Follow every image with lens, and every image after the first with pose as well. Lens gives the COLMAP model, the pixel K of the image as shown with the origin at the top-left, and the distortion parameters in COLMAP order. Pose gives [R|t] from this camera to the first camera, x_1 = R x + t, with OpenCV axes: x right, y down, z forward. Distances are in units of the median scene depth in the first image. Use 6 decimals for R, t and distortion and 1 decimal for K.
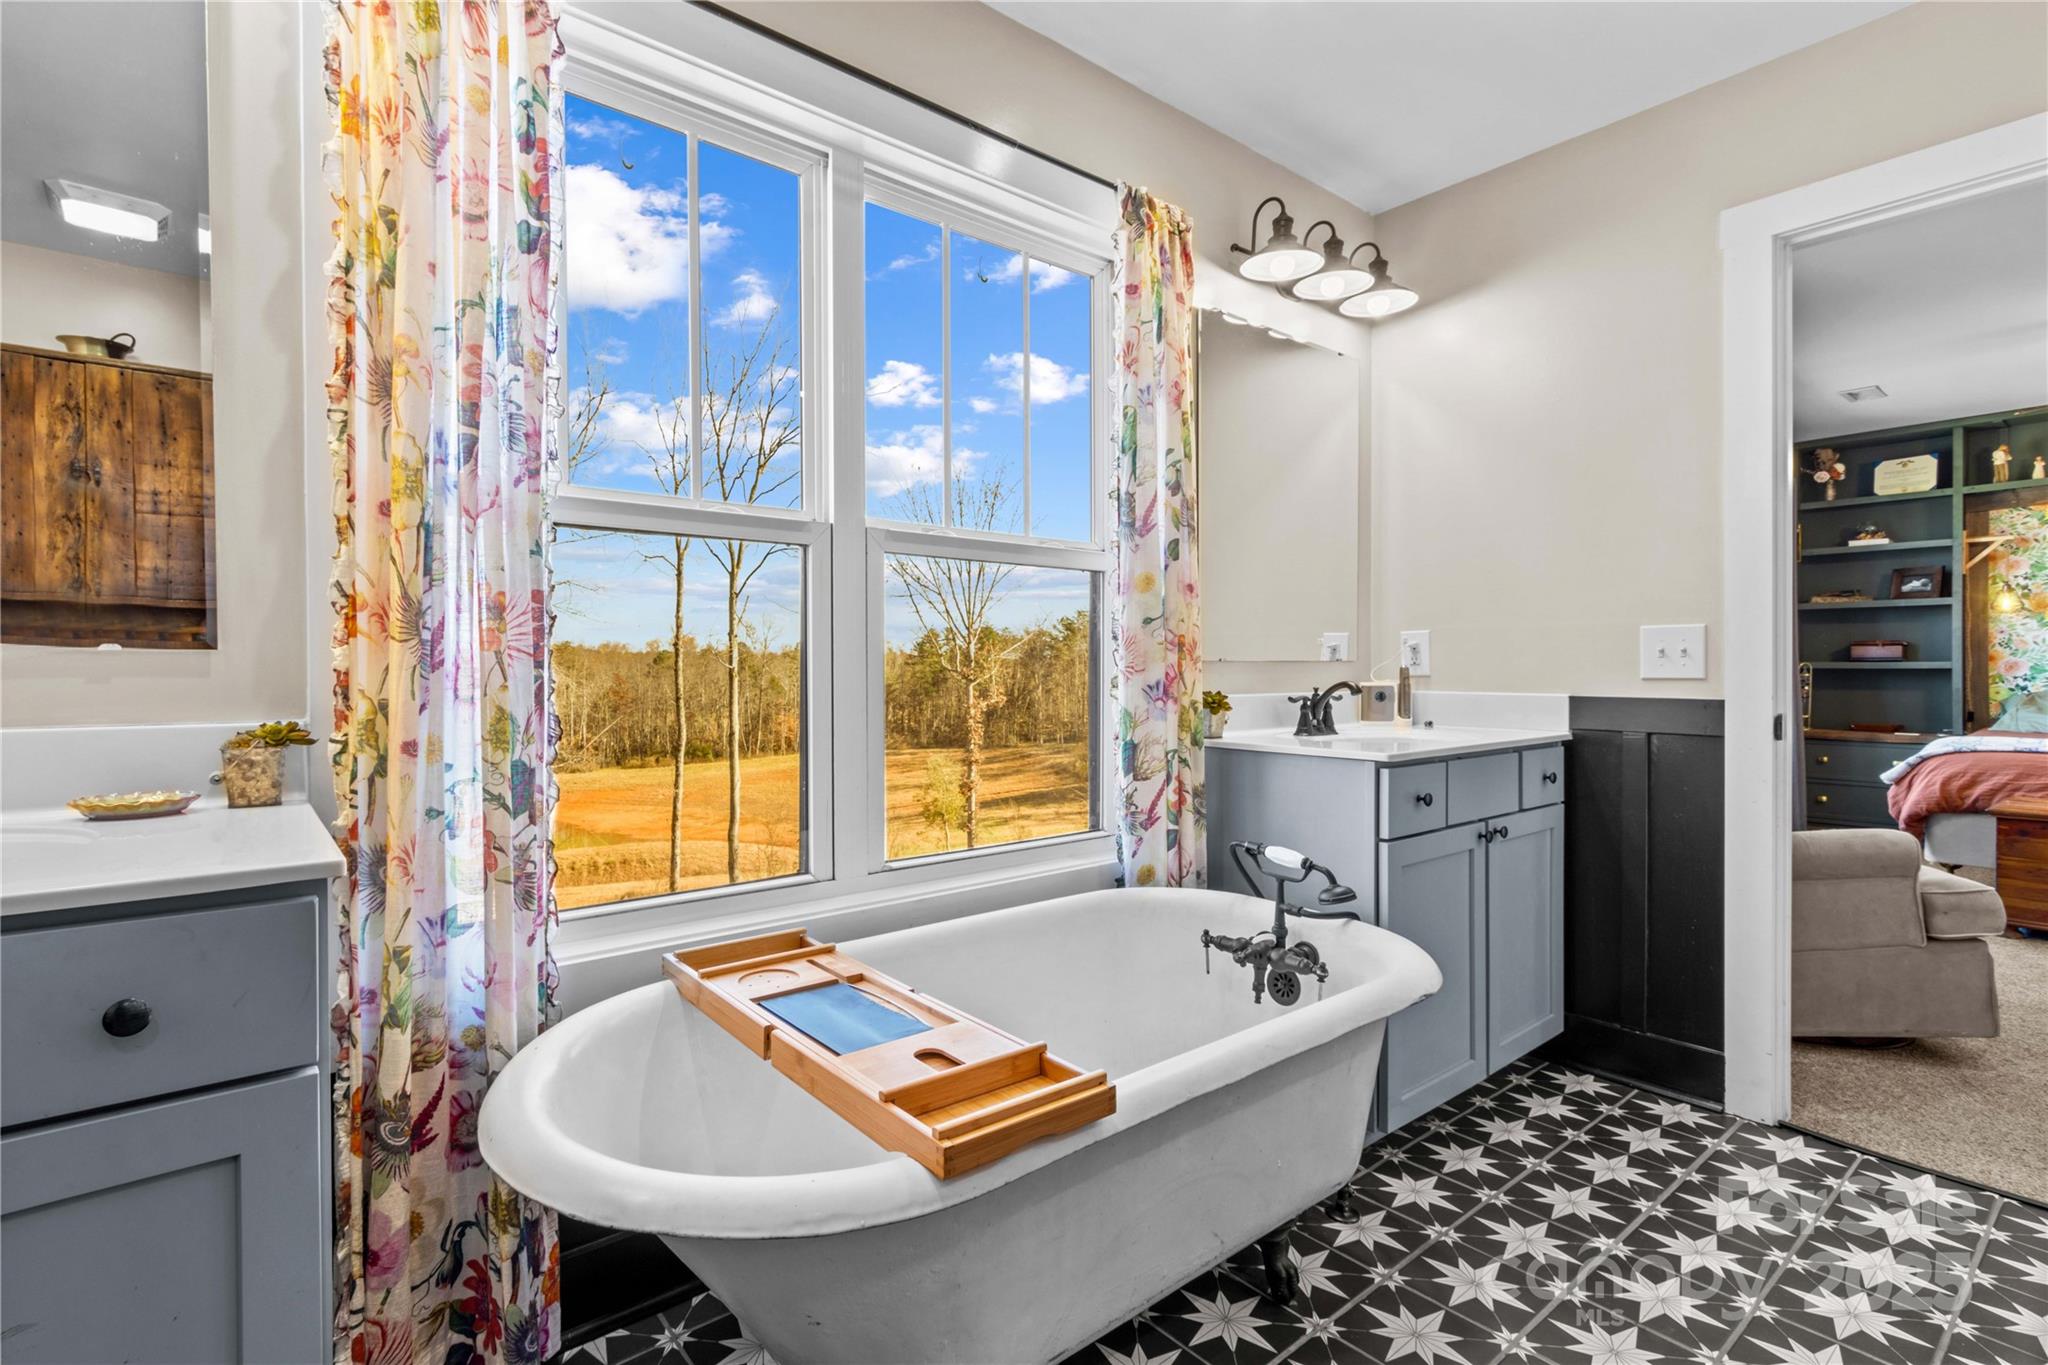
lens RADIAL K [[951.8, 0, 1016.1], [0, 951.8, 676.7], [0, 0, 1]] dist [0.001079, 0.000939]
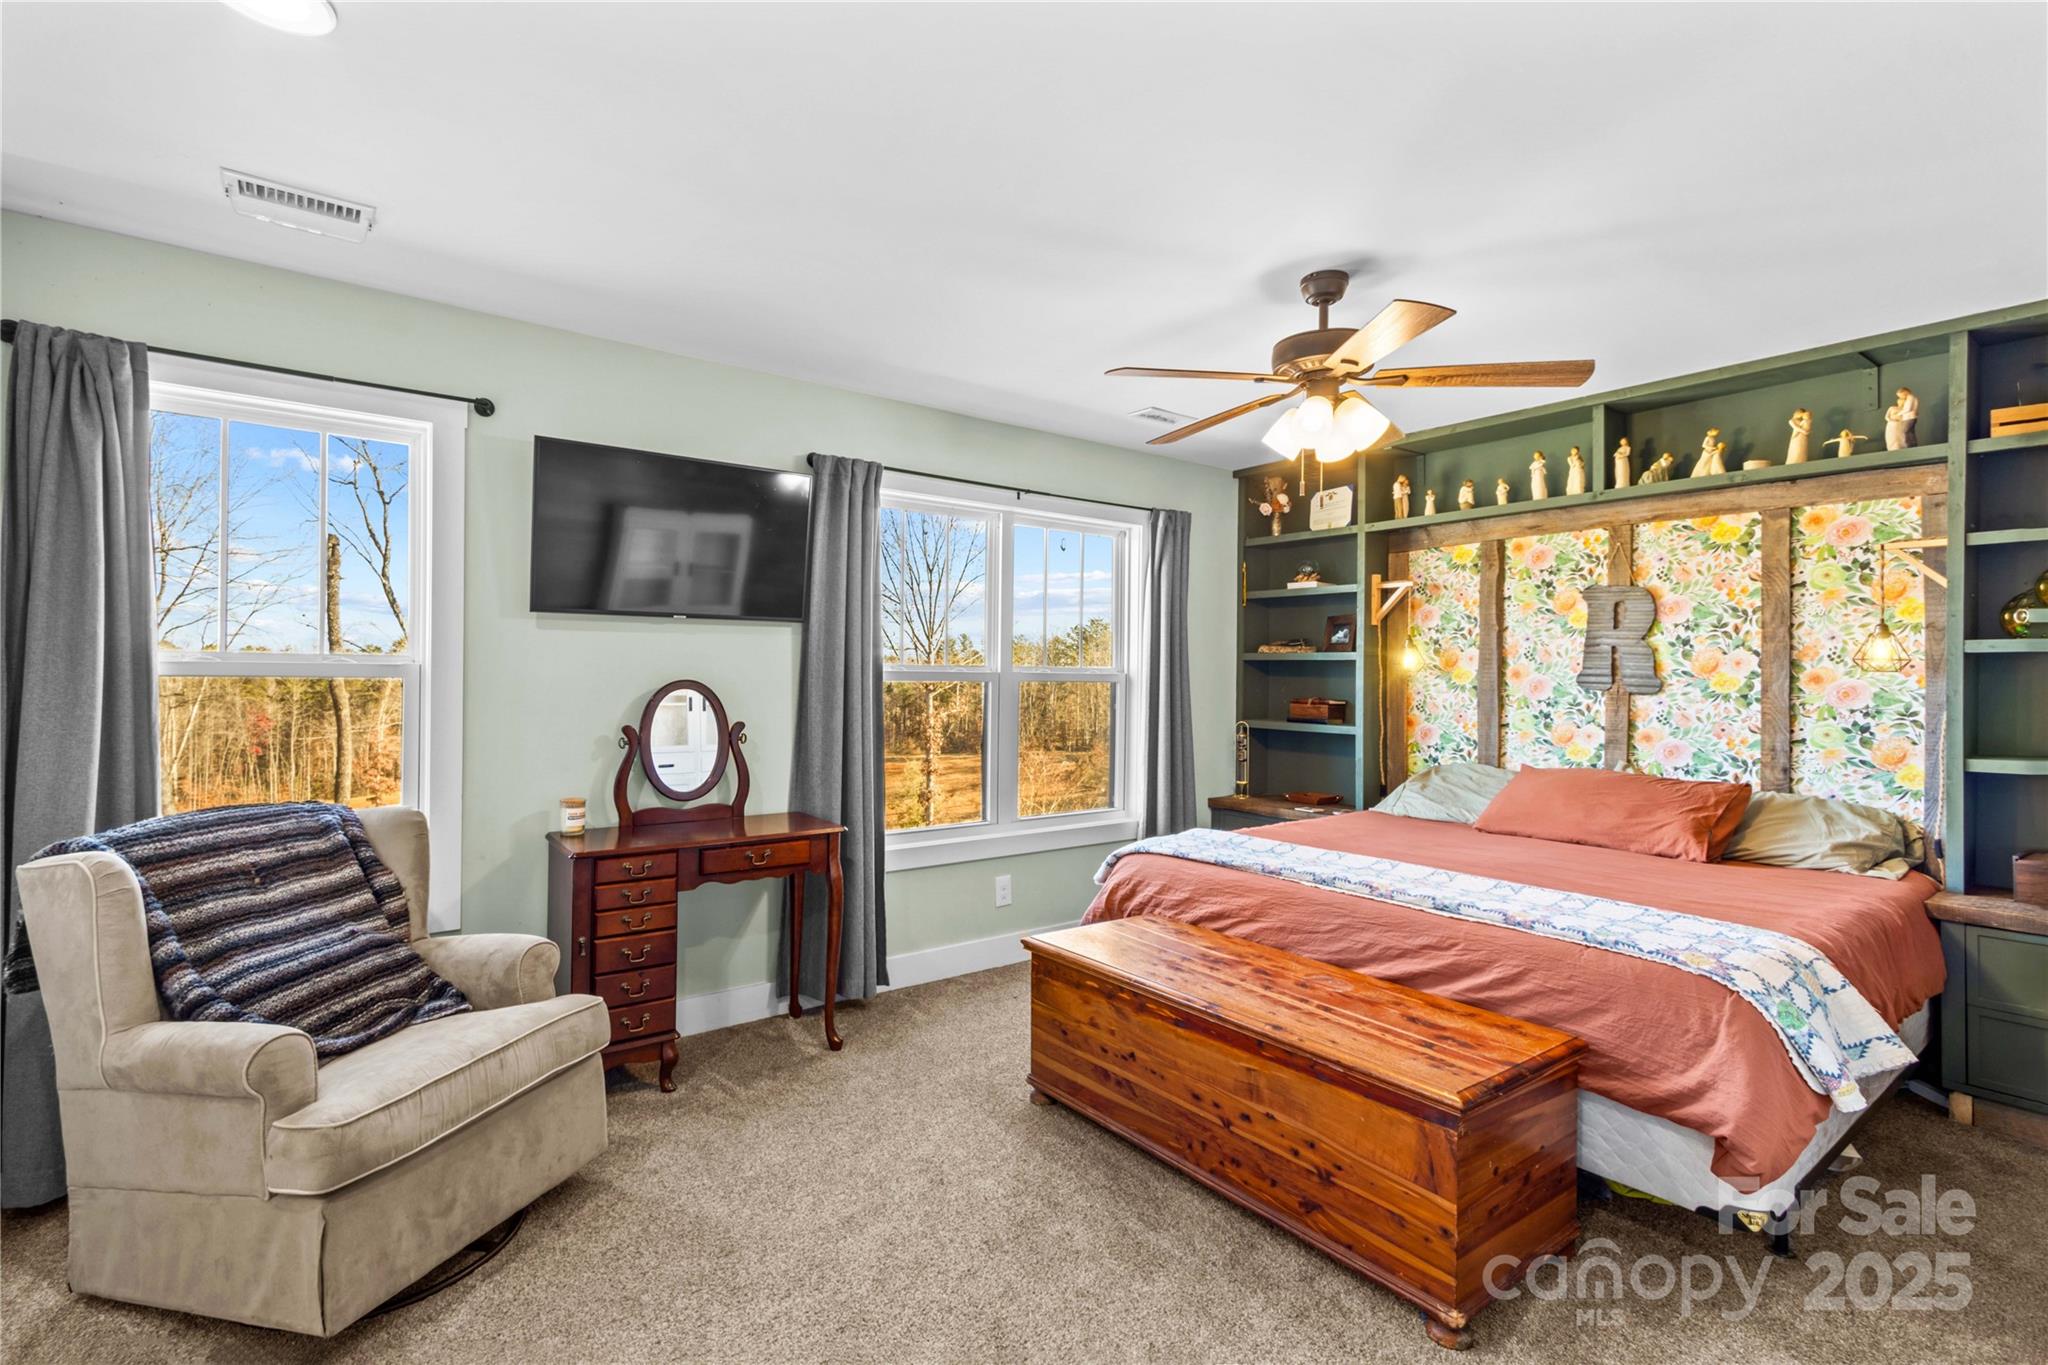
lens RADIAL K [[941.1, 0, 1025.7], [0, 941.1, 675.0], [0, 0, 1]] dist [0.000245, -0.000016]
pose [[0.999405, 0.014153, -0.031439, 0.695374], [-0.014394, 0.999869, -0.007441, -0.050831], [0.031329, 0.007889, 0.999478, 0.140605]]
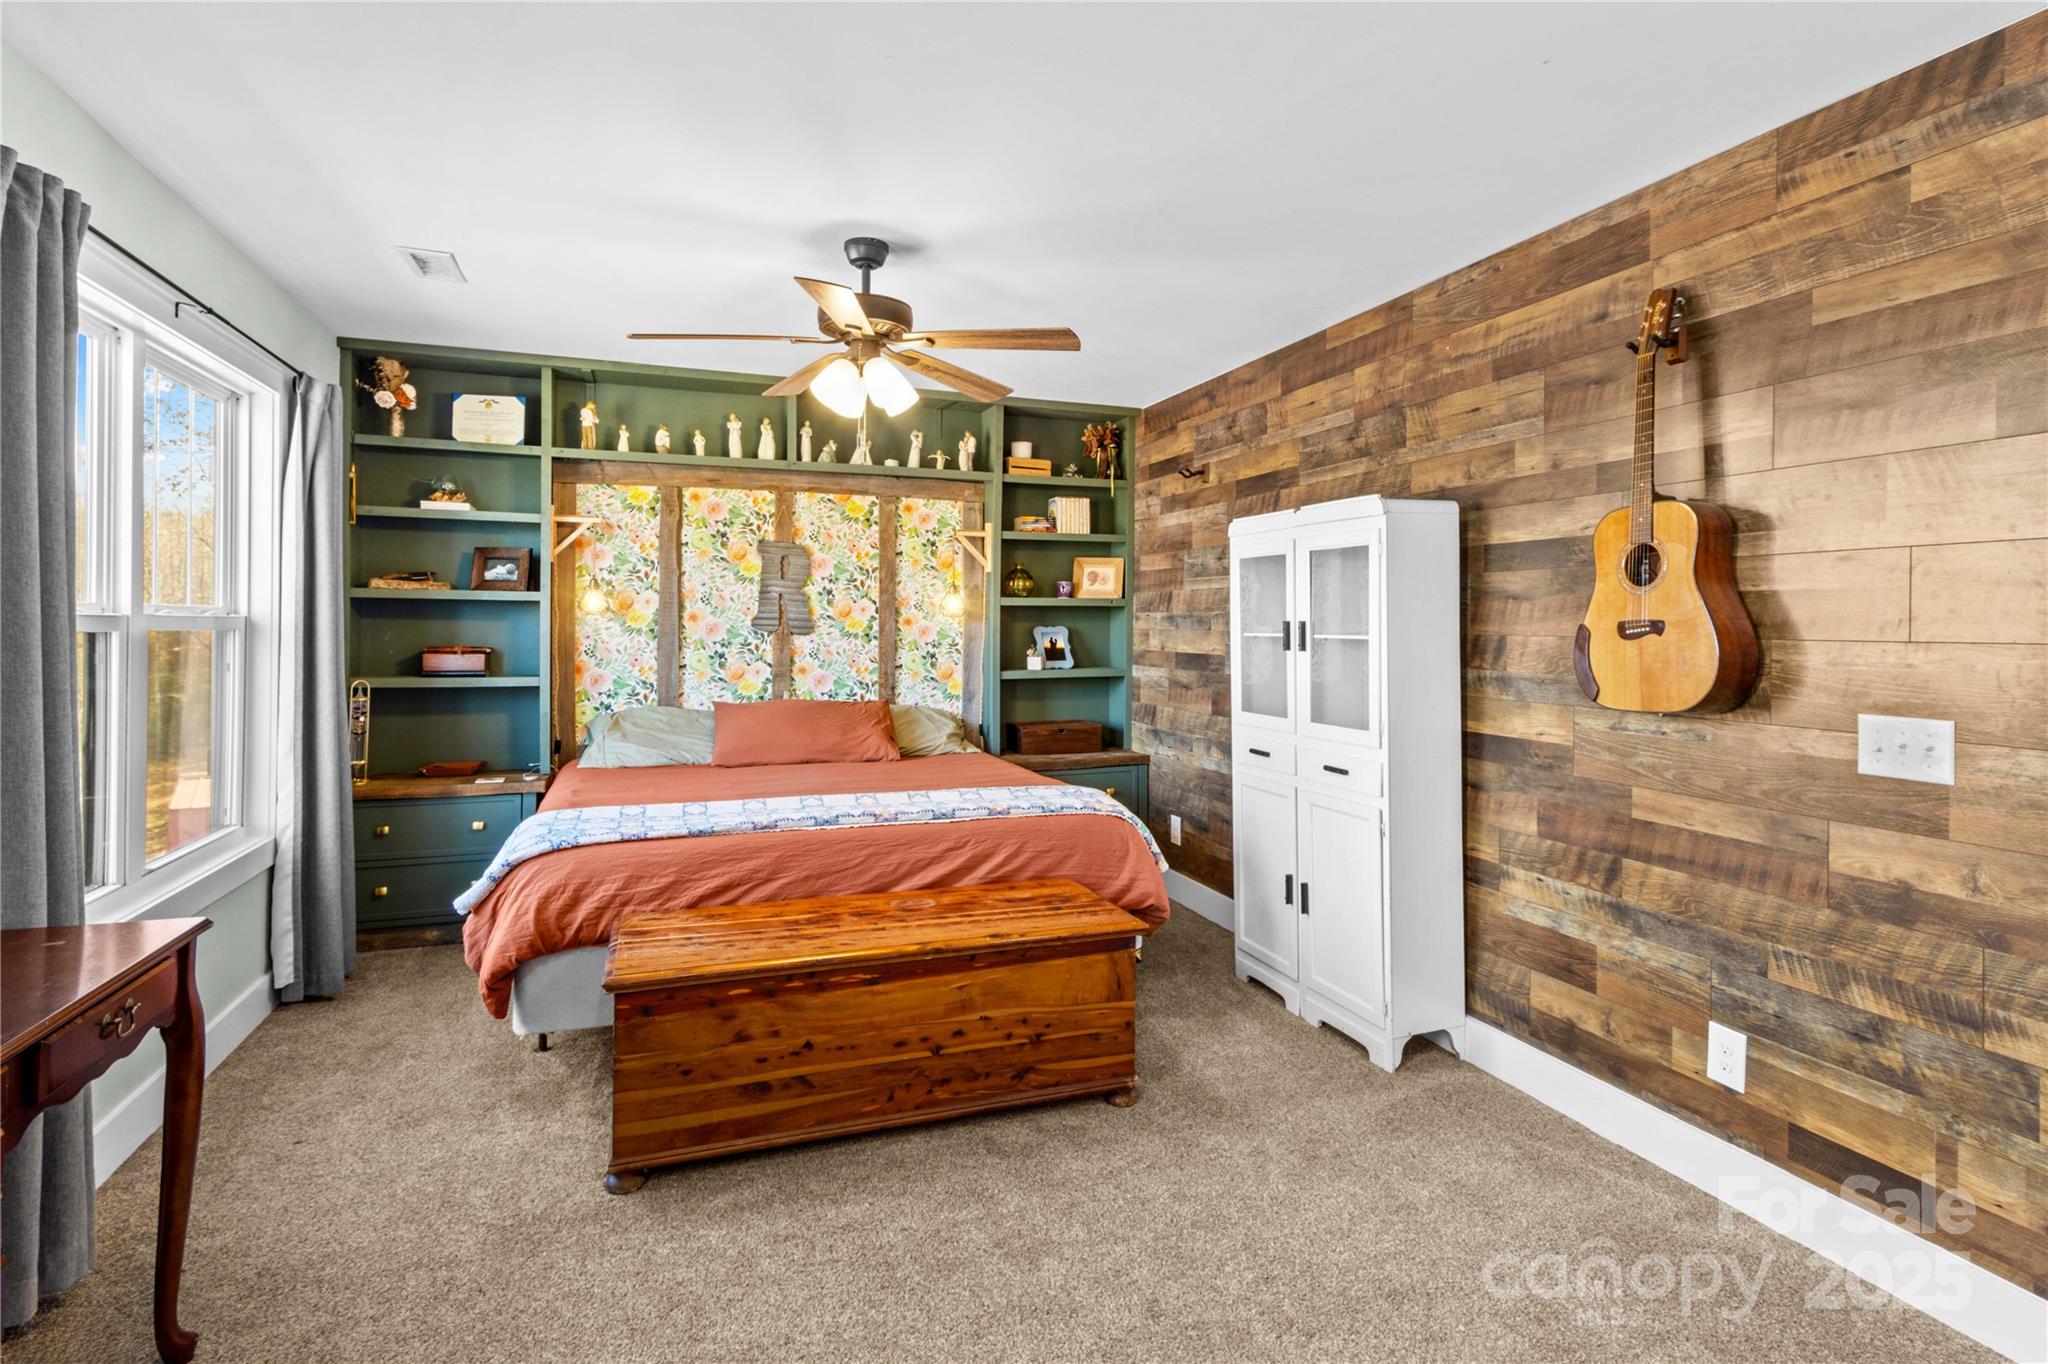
lens RADIAL K [[1014.7, 0, 1026.2], [0, 1014.7, 627.3], [0, 0, 1]] dist [0.003877, 0.000914]
pose [[0.326510, 0.004272, 0.945184, 0.341853], [-0.001596, 0.999991, -0.003968, -0.051530], [-0.945192, -0.000213, 0.326514, 0.367420]]
